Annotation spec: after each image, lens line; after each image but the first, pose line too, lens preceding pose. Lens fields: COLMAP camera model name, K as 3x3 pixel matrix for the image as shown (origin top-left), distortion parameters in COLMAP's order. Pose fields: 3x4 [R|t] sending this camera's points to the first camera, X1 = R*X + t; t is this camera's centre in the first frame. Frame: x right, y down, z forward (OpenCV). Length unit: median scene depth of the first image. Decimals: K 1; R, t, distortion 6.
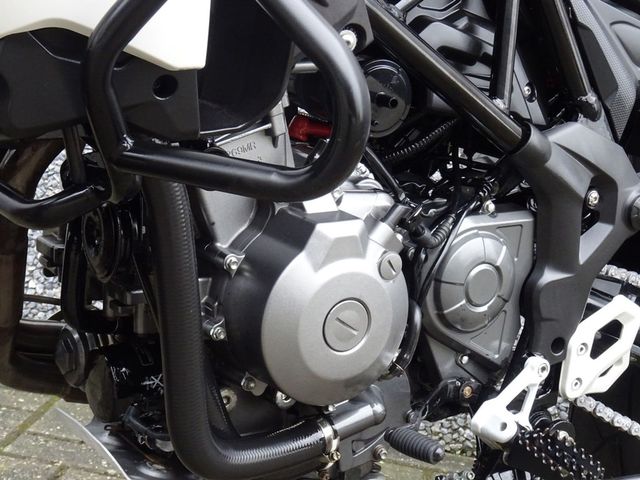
lens RADIAL K [[1350.0, 0, 319.4], [0, 1350.0, 240.0], [0, 0, 1]] dist [0.044908, 0.000000]
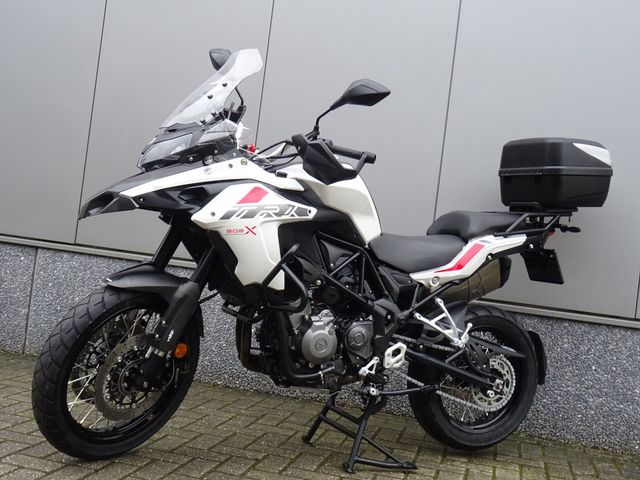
lens RADIAL K [[765.8, 0, 320.3], [0, 765.8, 240.3], [0, 0, 1]] dist [-0.023325, 0.000000]
pose [[0.989459, -0.058565, -0.132441, 0.330357], [0.031791, 0.980111, -0.195889, 0.194477], [0.141279, 0.189614, 0.971641, -1.354242]]
